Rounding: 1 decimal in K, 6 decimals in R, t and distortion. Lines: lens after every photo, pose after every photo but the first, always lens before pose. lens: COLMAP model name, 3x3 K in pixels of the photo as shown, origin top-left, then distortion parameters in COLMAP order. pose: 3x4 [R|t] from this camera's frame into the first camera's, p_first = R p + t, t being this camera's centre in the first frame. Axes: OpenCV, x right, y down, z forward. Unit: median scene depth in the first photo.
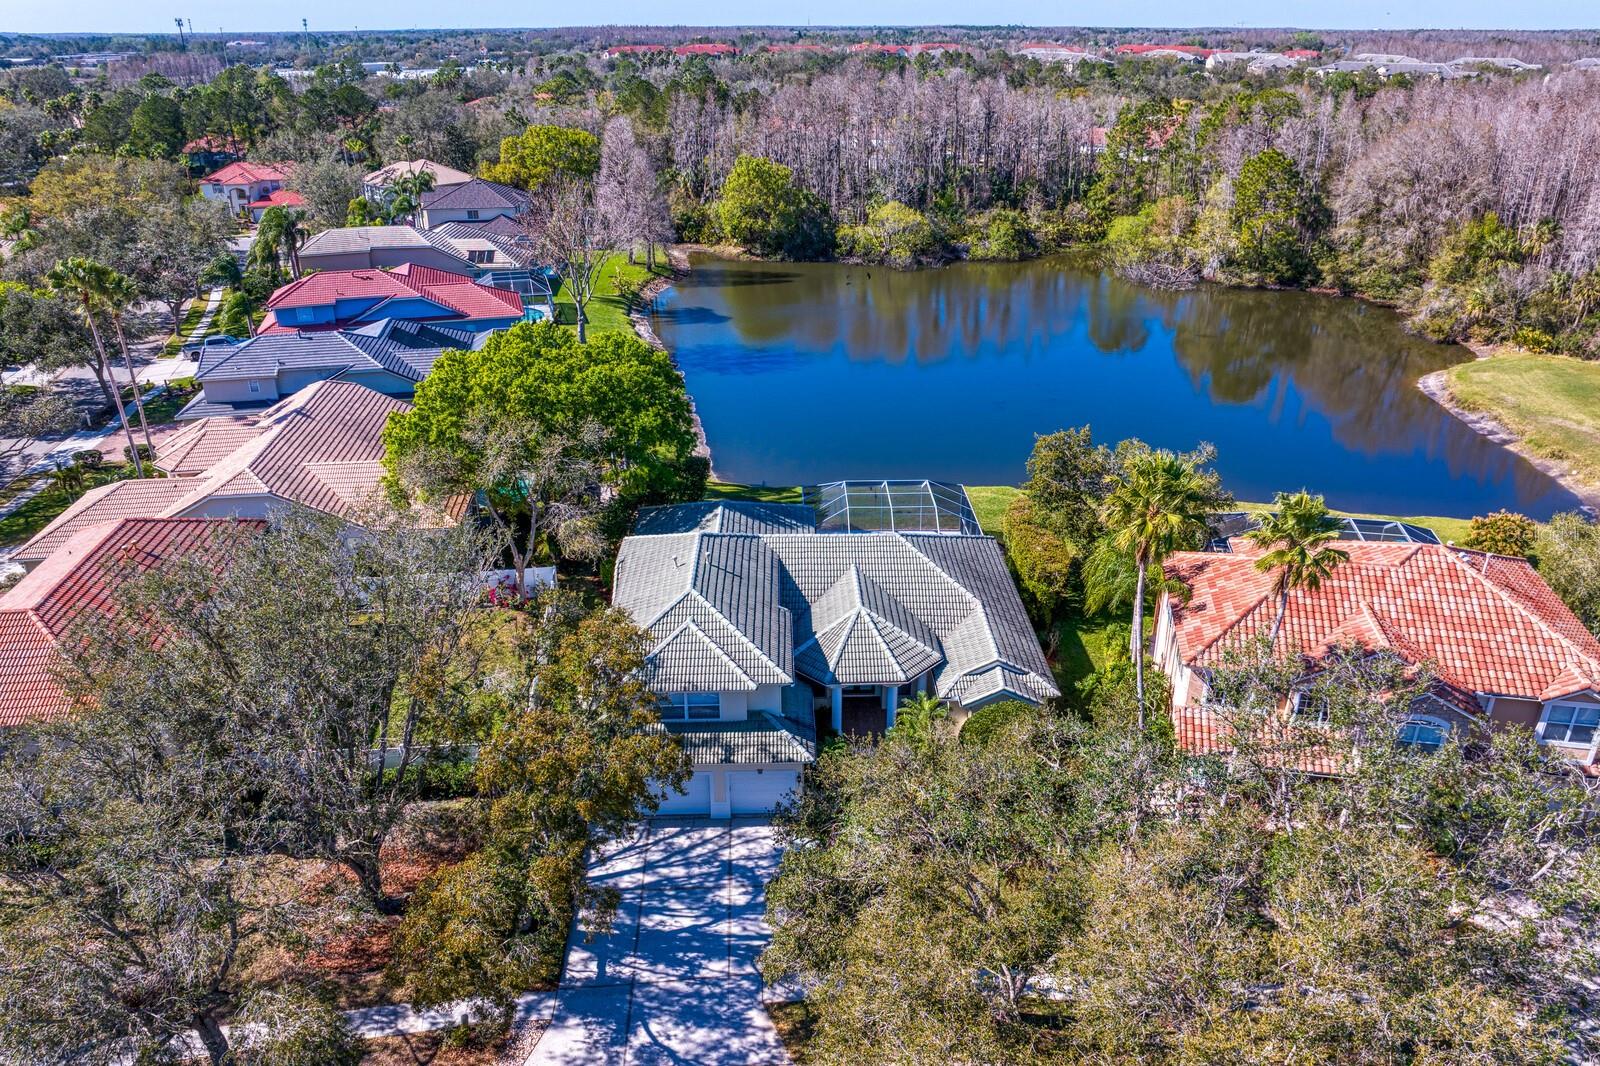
lens RADIAL K [[1144.4, 0, 799.3], [0, 1144.4, 522.9], [0, 0, 1]] dist [-0.005003, -0.059401]
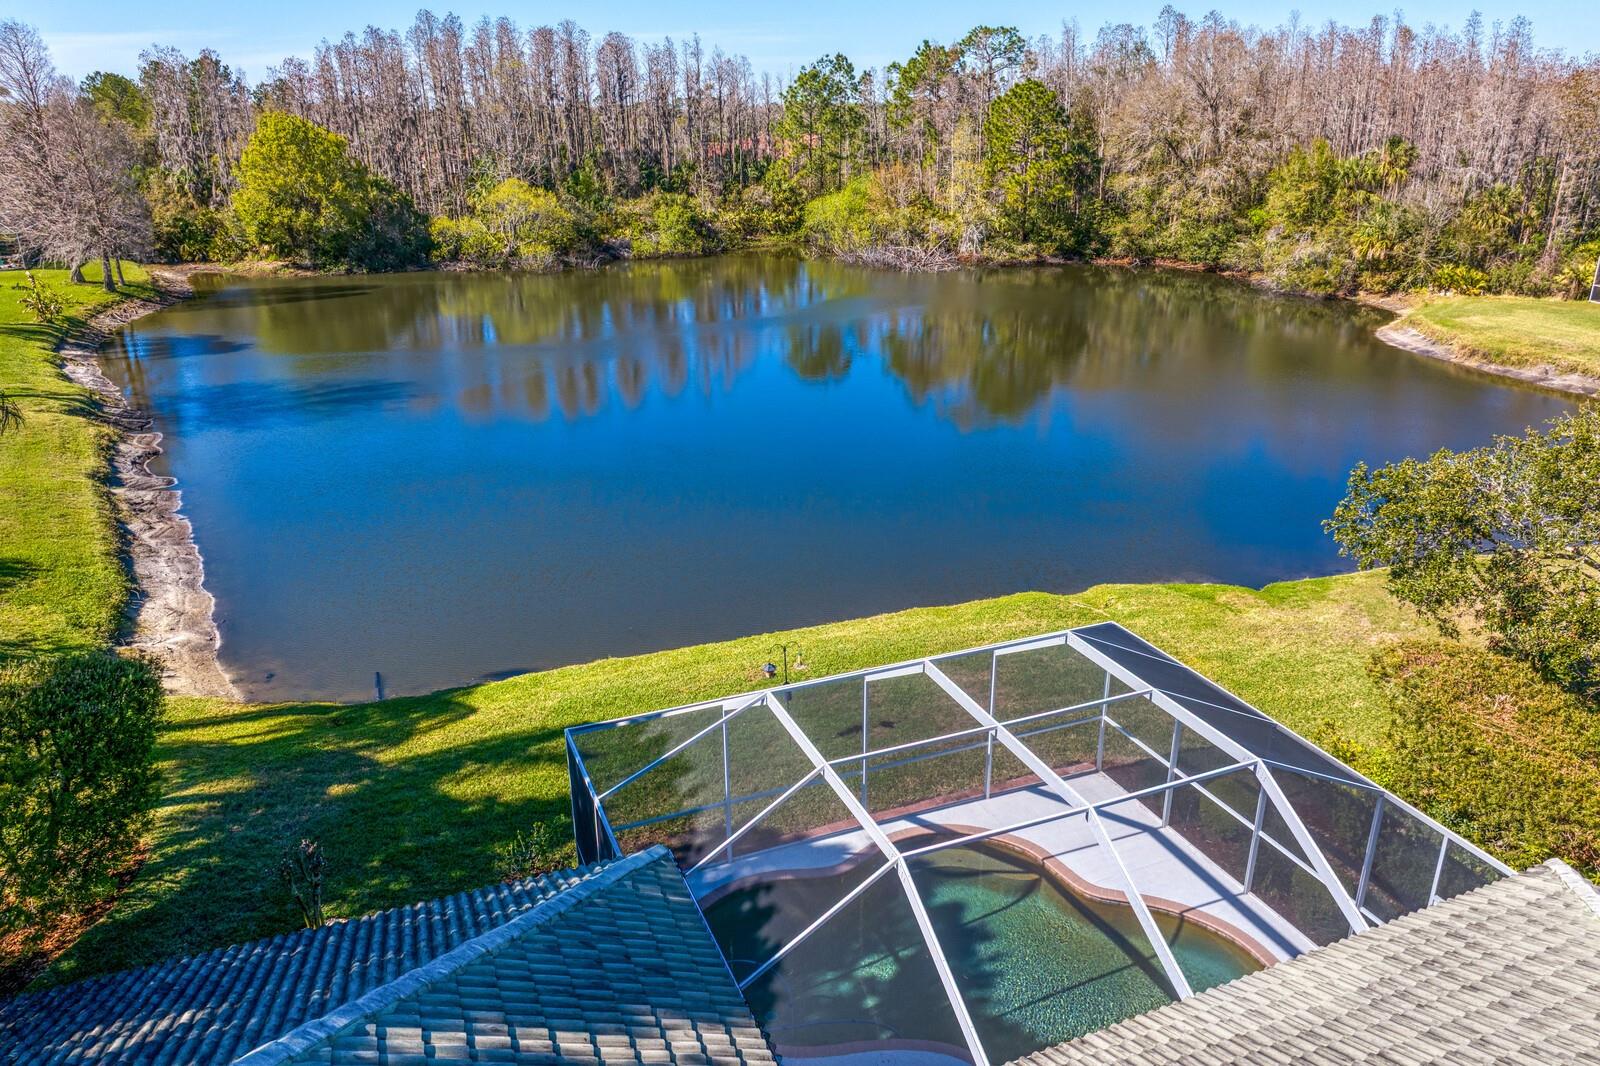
lens RADIAL K [[1144.4, 0, 799.3], [0, 1144.4, 522.9], [0, 0, 1]] dist [-0.005003, -0.059401]
pose [[0.933676, -0.121102, 0.337022, -0.011317], [0.144702, 0.988419, -0.045708, -0.024462], [-0.327584, 0.091445, 0.940386, 0.327685]]
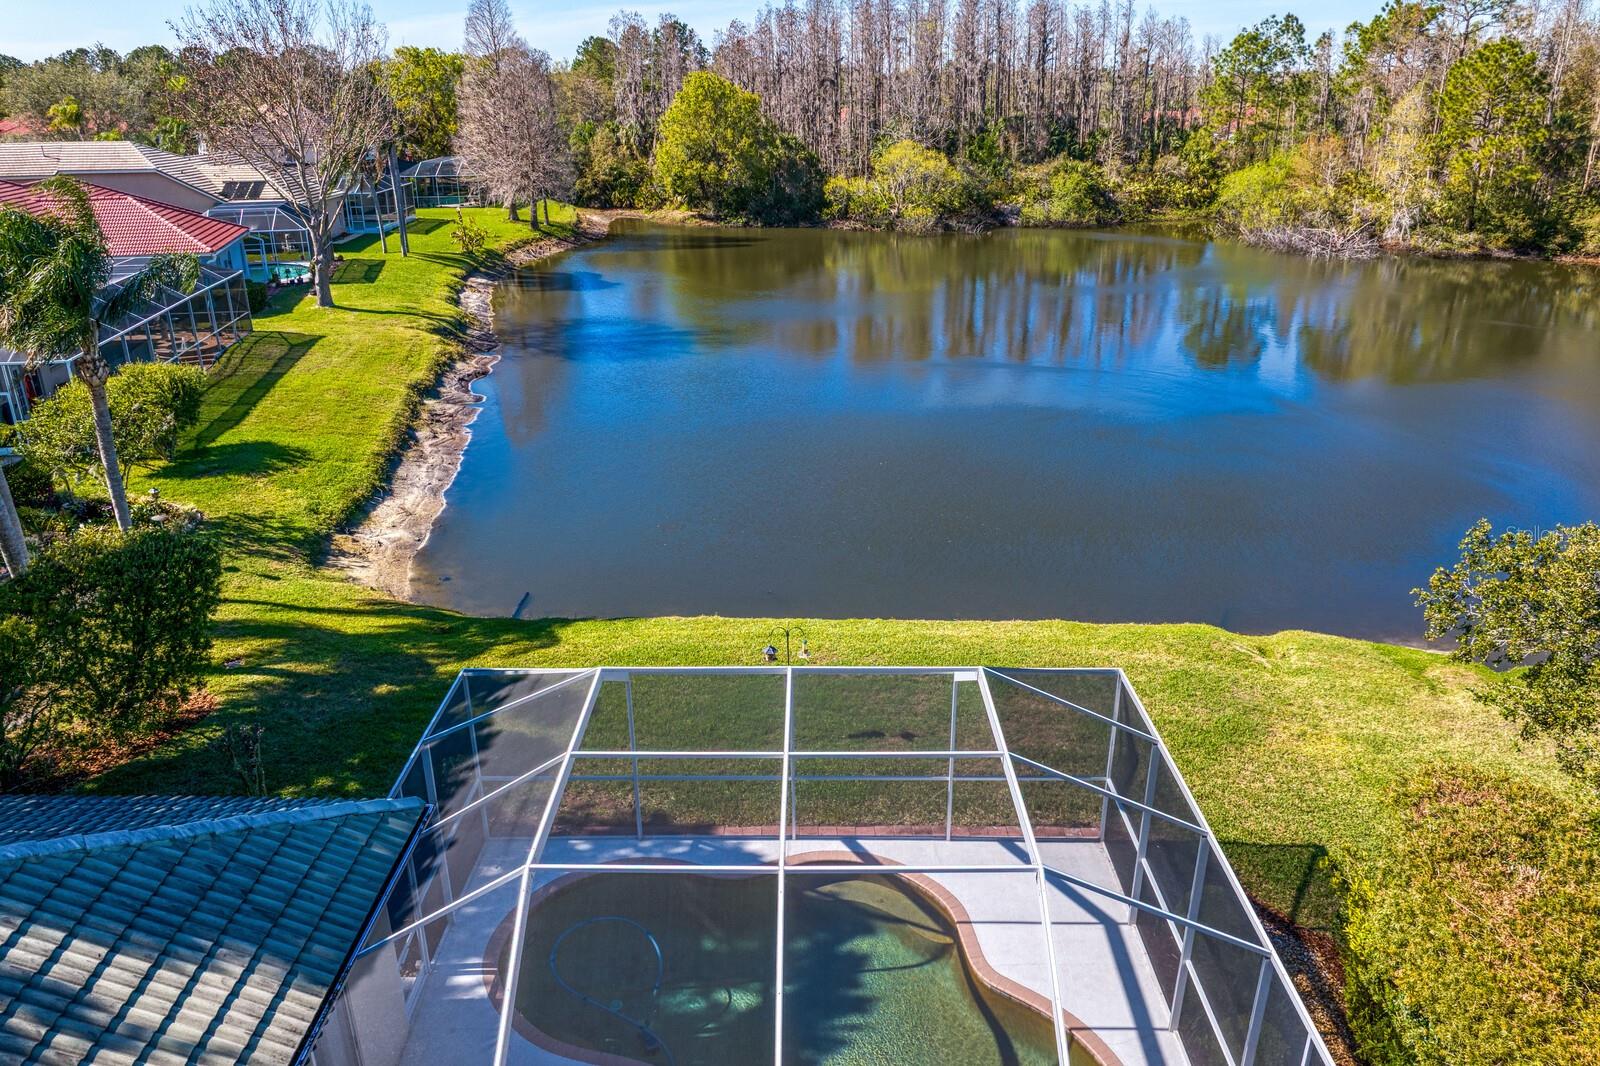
lens RADIAL K [[1144.7, 0, 800.0], [0, 1144.7, 533.0], [0, 0, 1]] dist [-0.069478, 0.053869]
pose [[0.999678, 0.009760, -0.023424, 0.035386], [-0.010574, 0.999335, -0.034883, -0.022832], [0.023068, 0.035119, 0.999117, 0.330562]]
